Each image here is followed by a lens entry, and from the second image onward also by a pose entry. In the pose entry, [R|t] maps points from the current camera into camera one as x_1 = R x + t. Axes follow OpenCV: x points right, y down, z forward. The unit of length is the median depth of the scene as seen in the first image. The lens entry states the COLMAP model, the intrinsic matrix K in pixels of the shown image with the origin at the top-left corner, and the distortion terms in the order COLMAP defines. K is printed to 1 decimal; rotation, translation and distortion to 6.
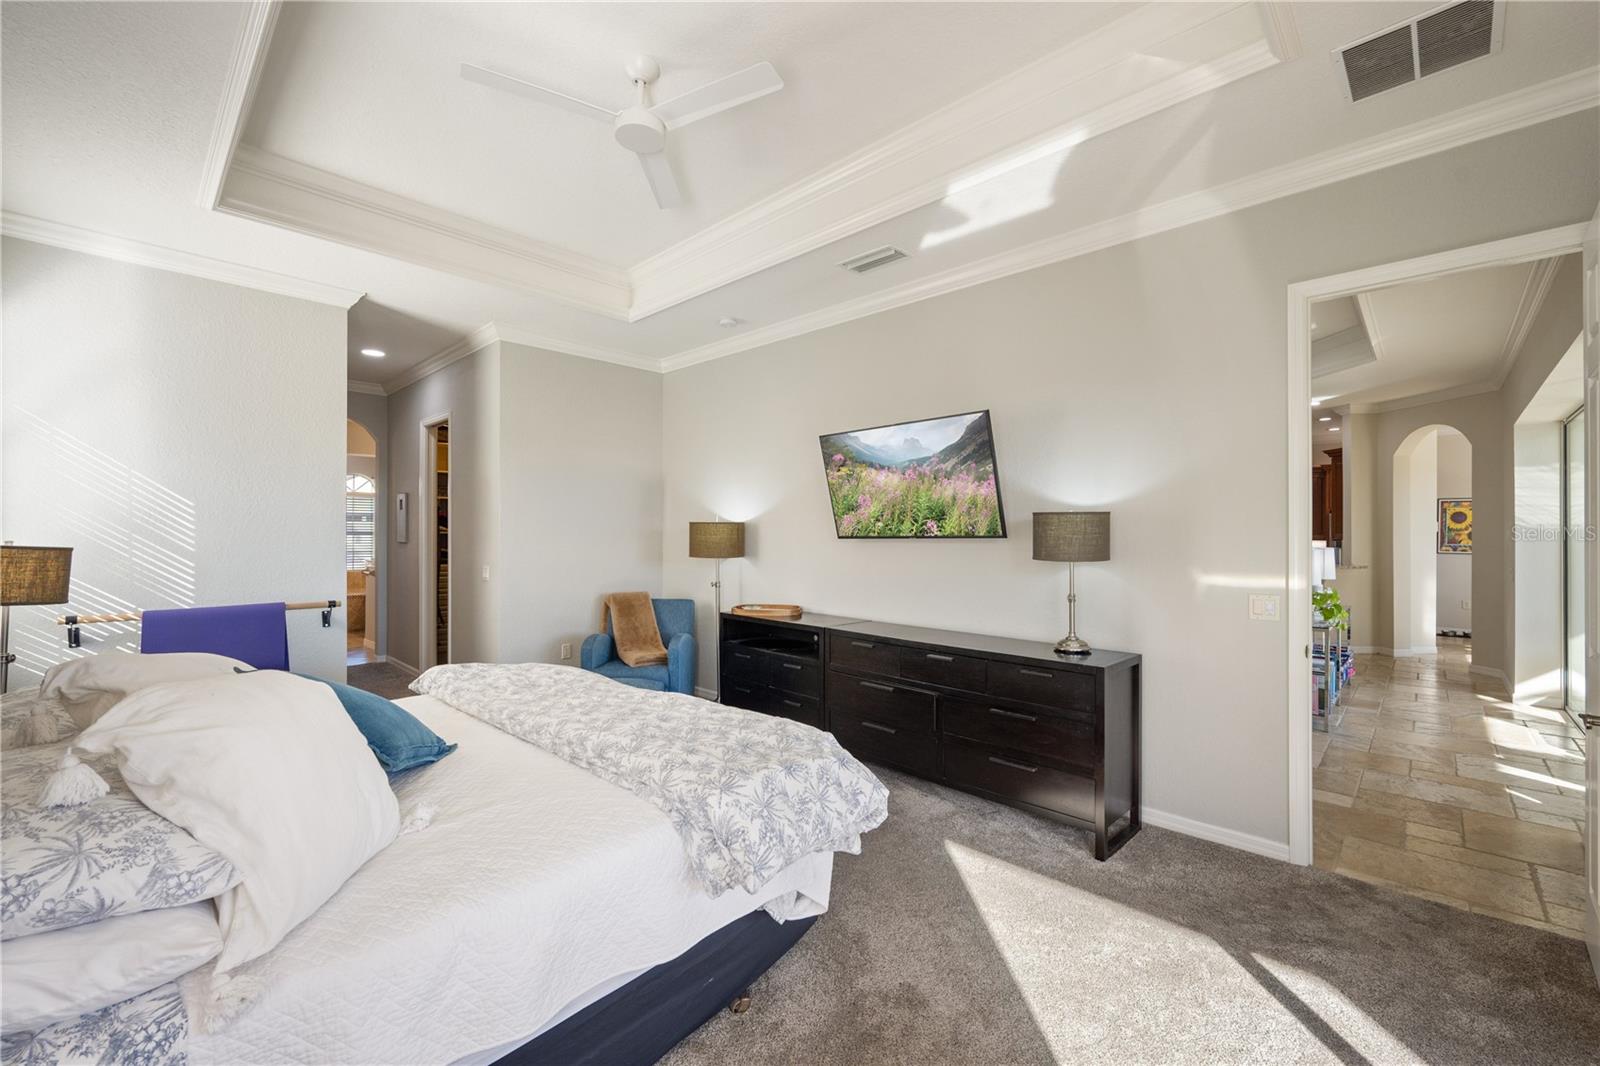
lens RADIAL K [[675.4, 0, 800.0], [0, 675.4, 533.0], [0, 0, 1]] dist [0.001228, 0.000199]
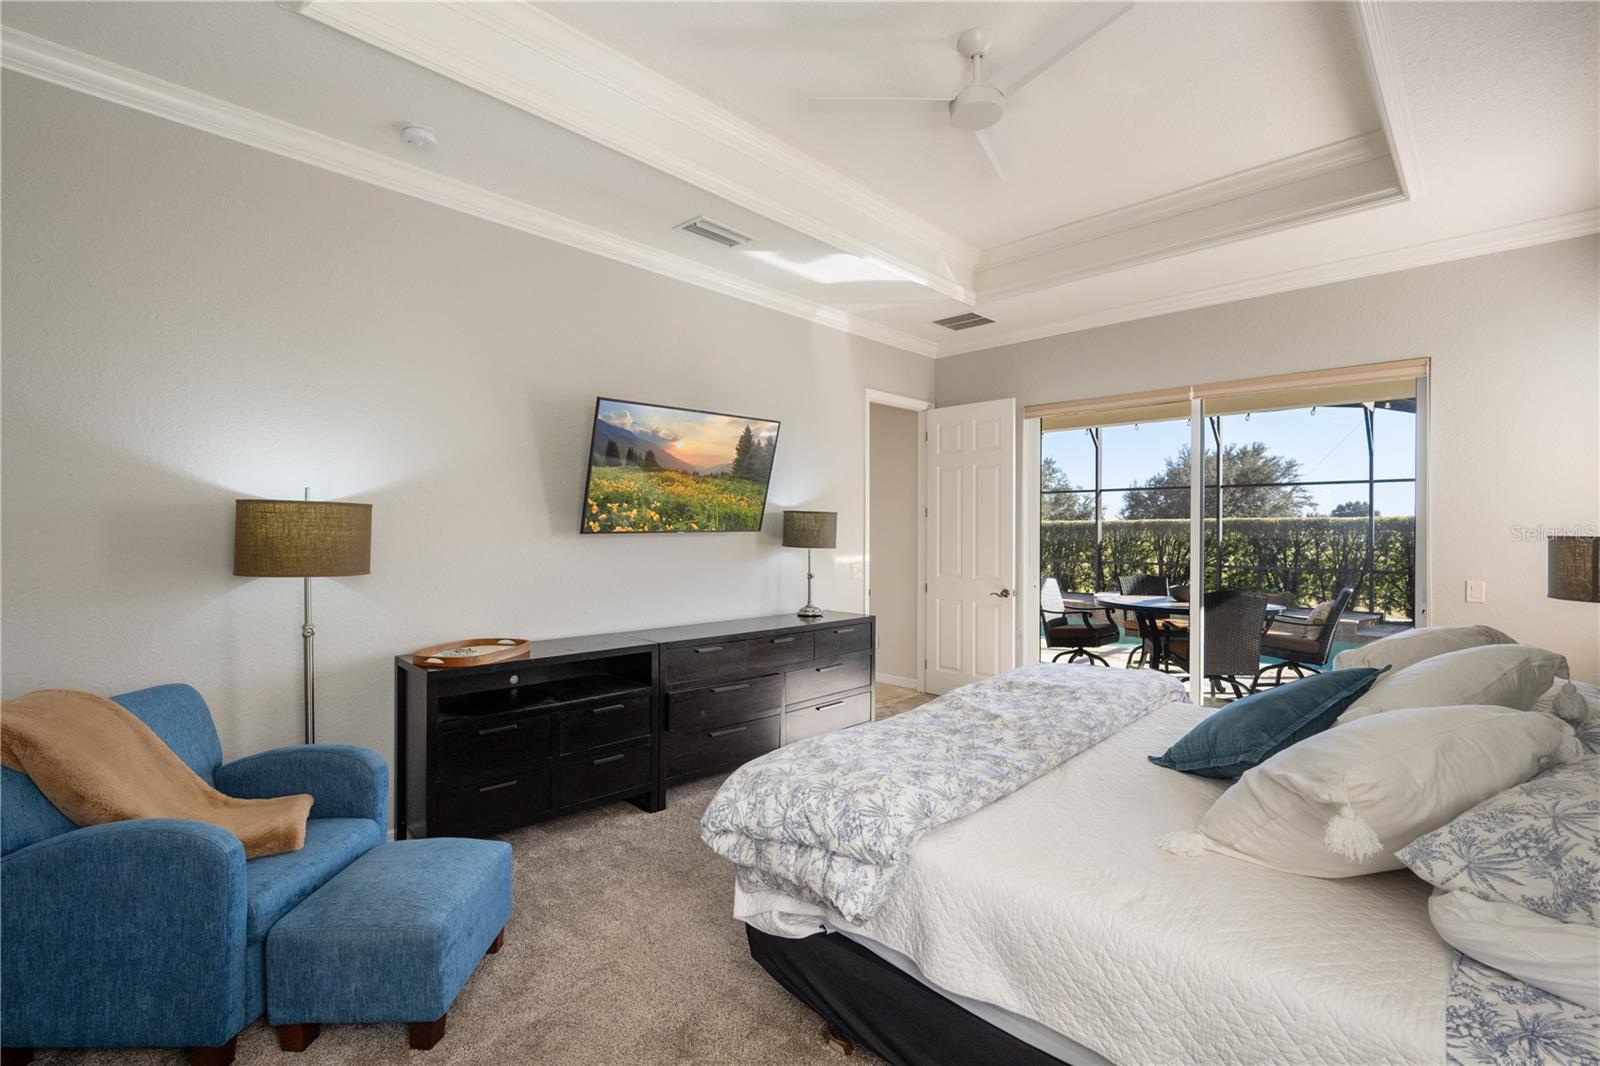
lens RADIAL K [[721.7, 0, 800.0], [0, 721.7, 533.0], [0, 0, 1]] dist [0.000604, -0.000297]
pose [[0.004059, -0.000385, 0.999992, -0.981209], [-0.001572, 0.999999, 0.000392, 0.010844], [-0.999991, -0.001573, 0.004059, 0.971832]]
